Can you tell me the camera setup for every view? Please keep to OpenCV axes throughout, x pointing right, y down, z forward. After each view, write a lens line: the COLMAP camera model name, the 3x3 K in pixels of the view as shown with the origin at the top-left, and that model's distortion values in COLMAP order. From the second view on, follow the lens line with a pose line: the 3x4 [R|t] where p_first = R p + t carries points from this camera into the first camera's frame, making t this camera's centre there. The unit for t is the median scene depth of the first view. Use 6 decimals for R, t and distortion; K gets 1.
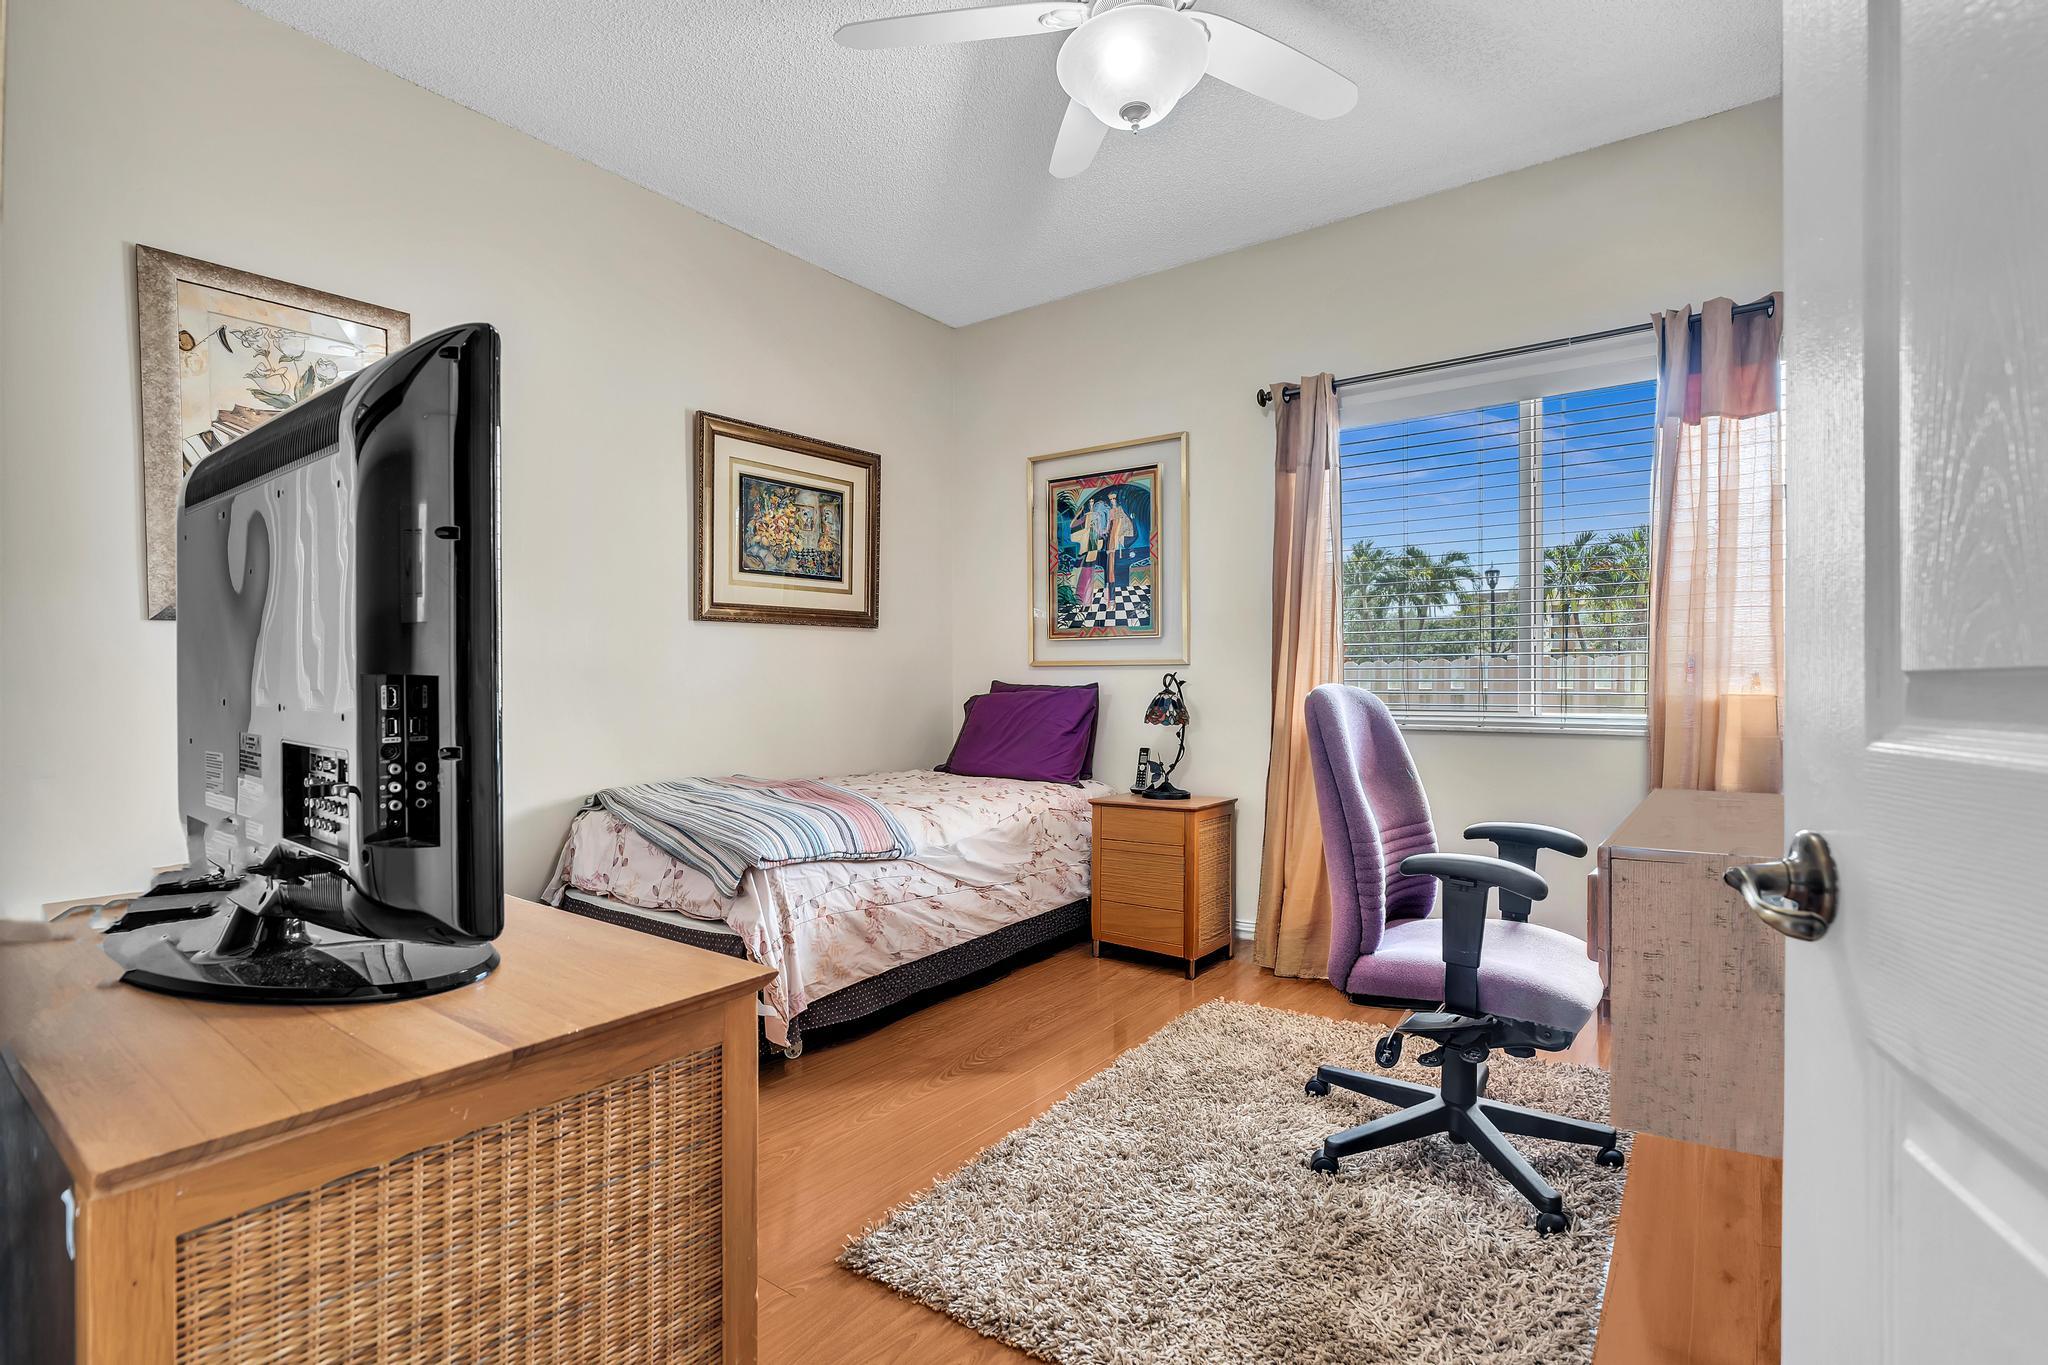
lens RADIAL K [[922.7, 0, 1027.3], [0, 922.7, 680.3], [0, 0, 1]] dist [-0.001834, 0.001185]
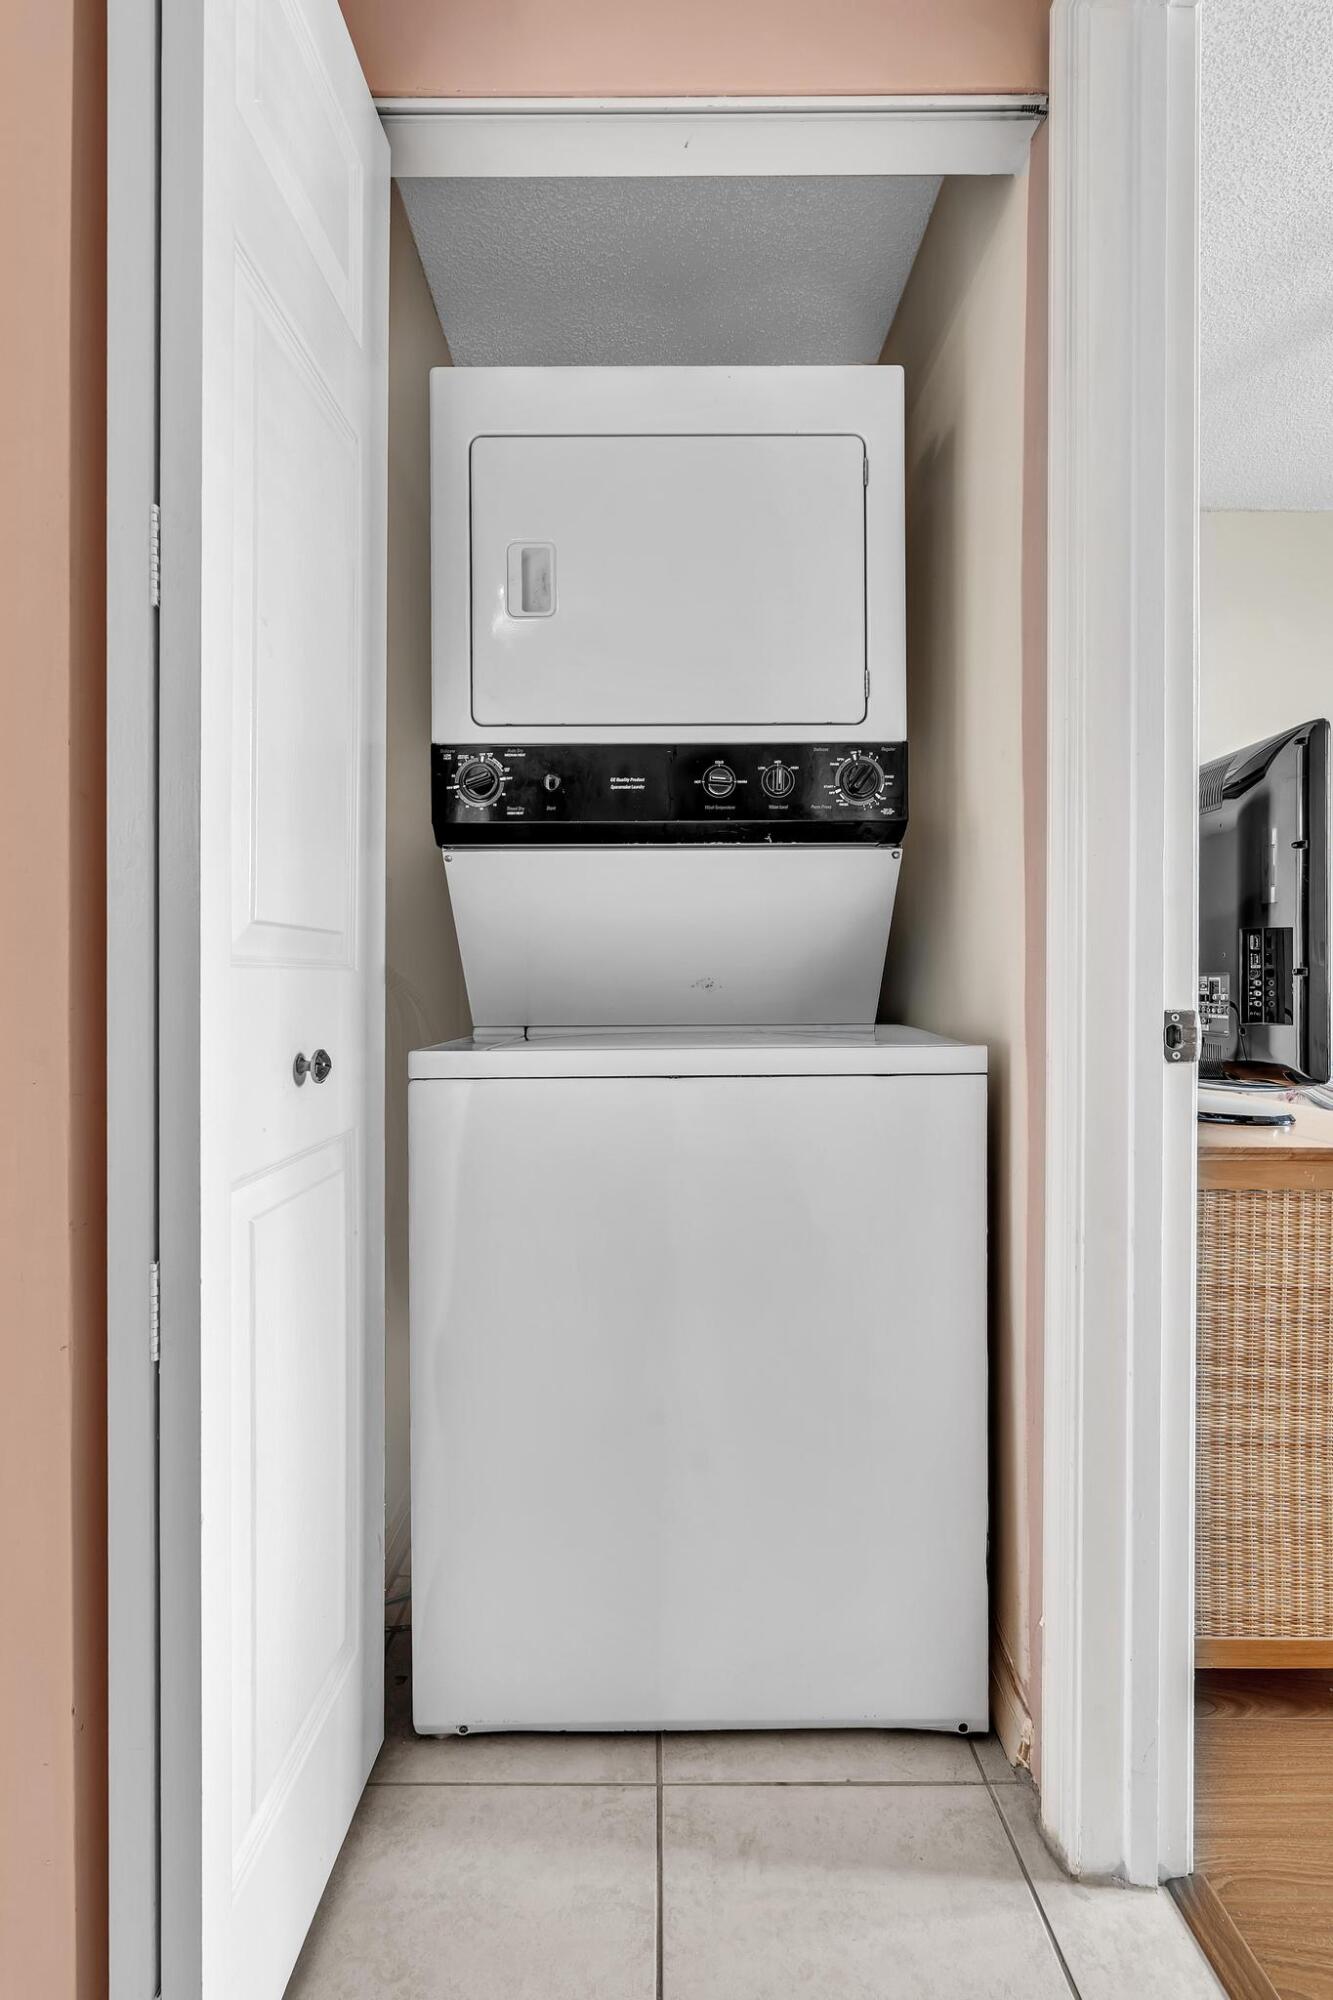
lens RADIAL K [[925.7, 0, 663.1], [0, 925.7, 993.9], [0, 0, 1]] dist [-0.002446, 0.000124]
pose [[0.580260, 0.003768, -0.814423, 0.020171], [0.000448, 0.999988, 0.004946, 0.023903], [0.814432, -0.003235, 0.580251, -0.209227]]
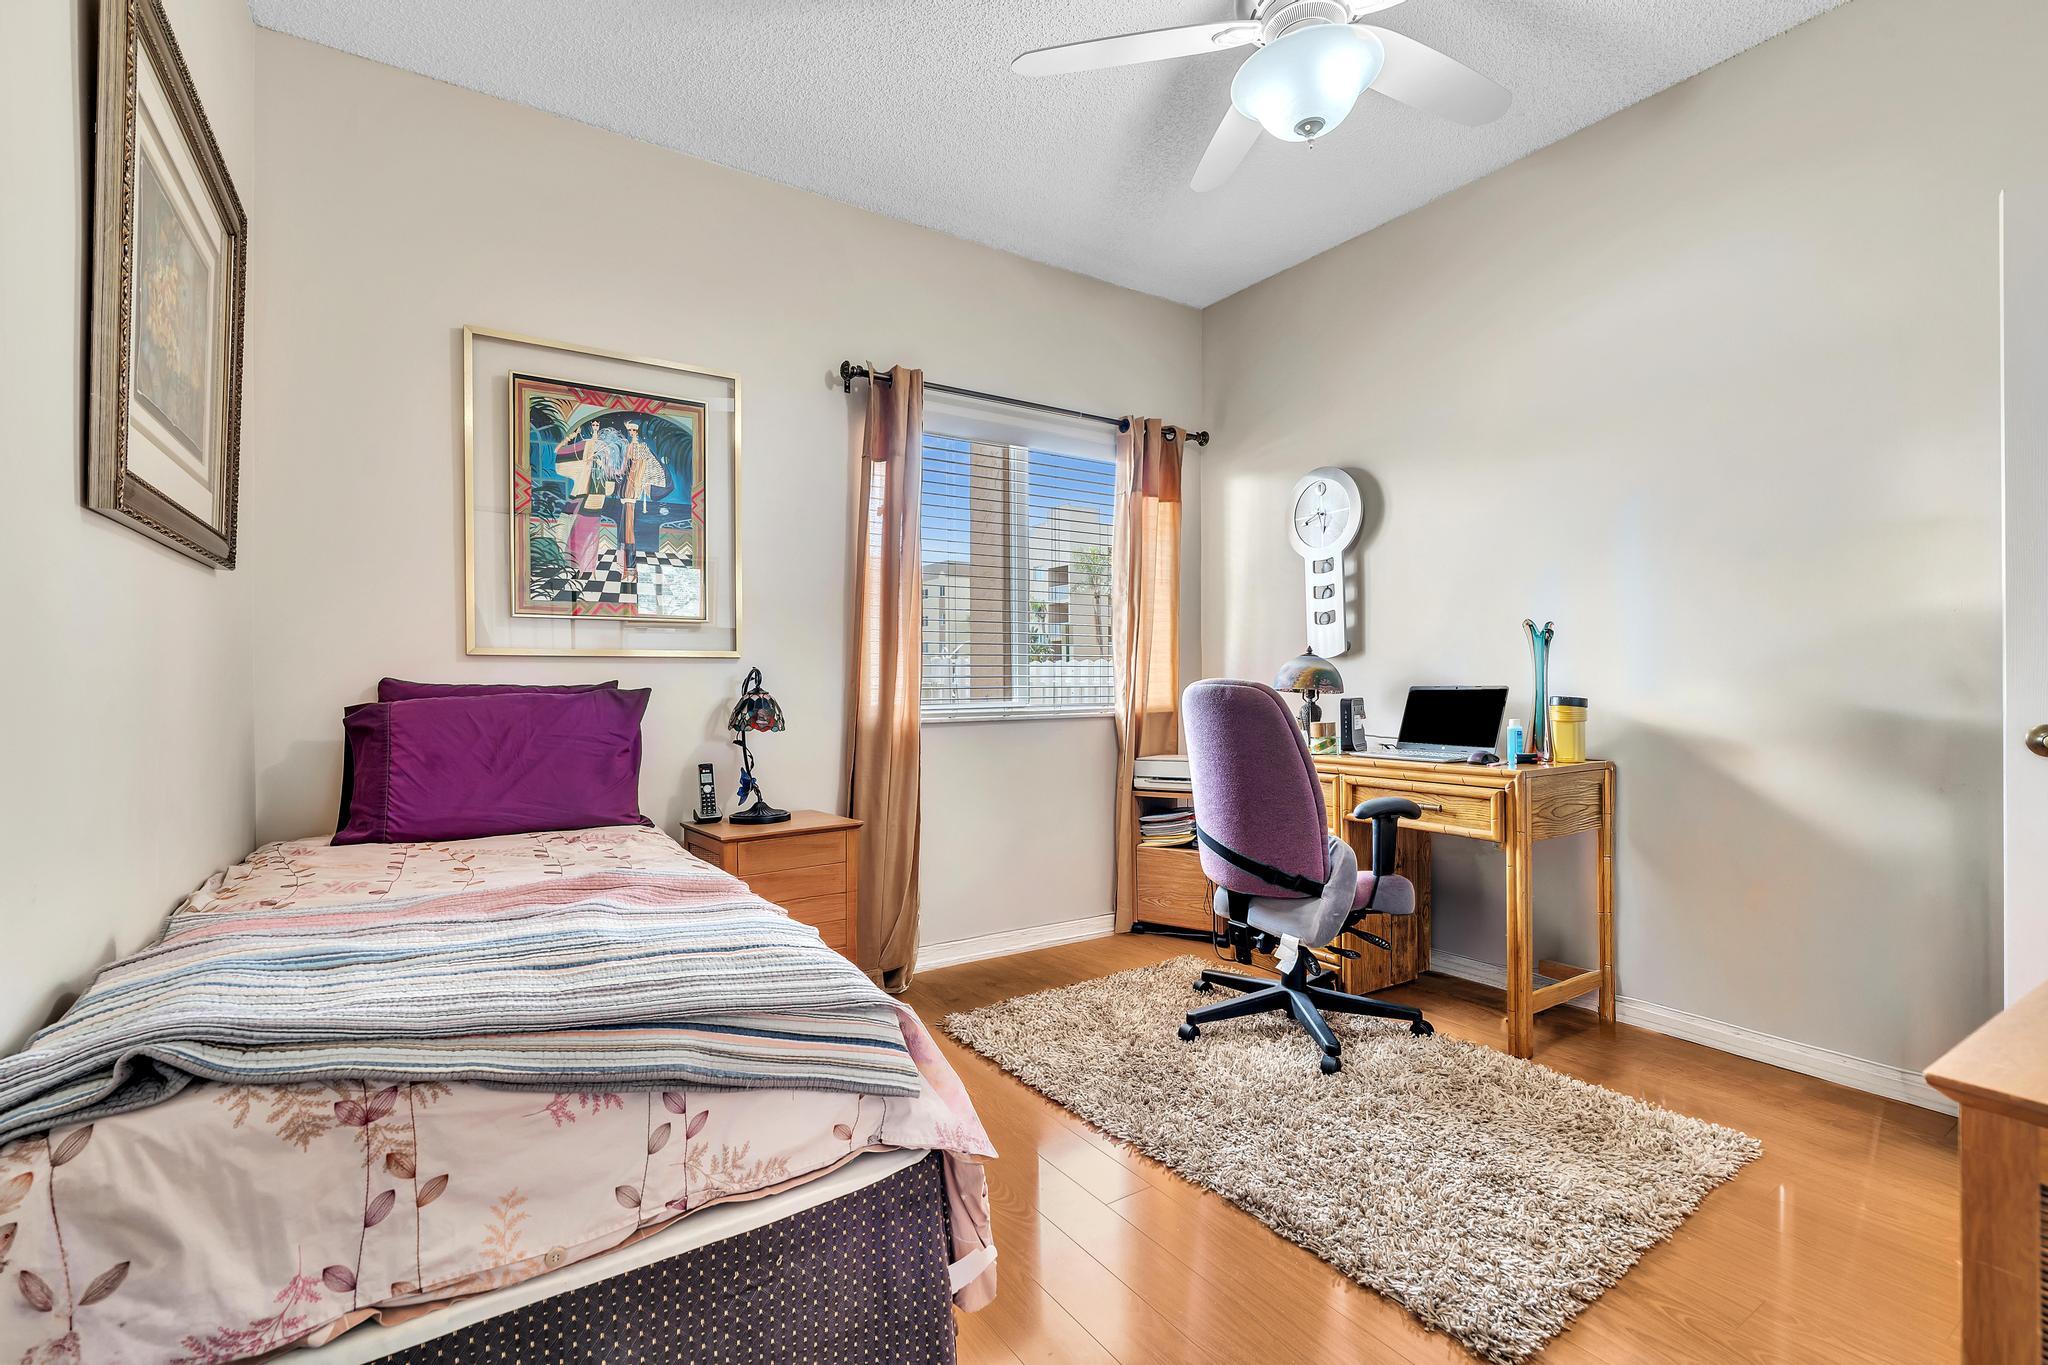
lens RADIAL K [[903.7, 0, 1018.6], [0, 903.7, 671.1], [0, 0, 1]] dist [-0.000549, 0.000219]
pose [[0.366970, 0.003606, 0.930226, -0.491297], [0.004295, 0.999975, -0.005570, 0.000465], [-0.930223, 0.006040, 0.366945, 0.479907]]
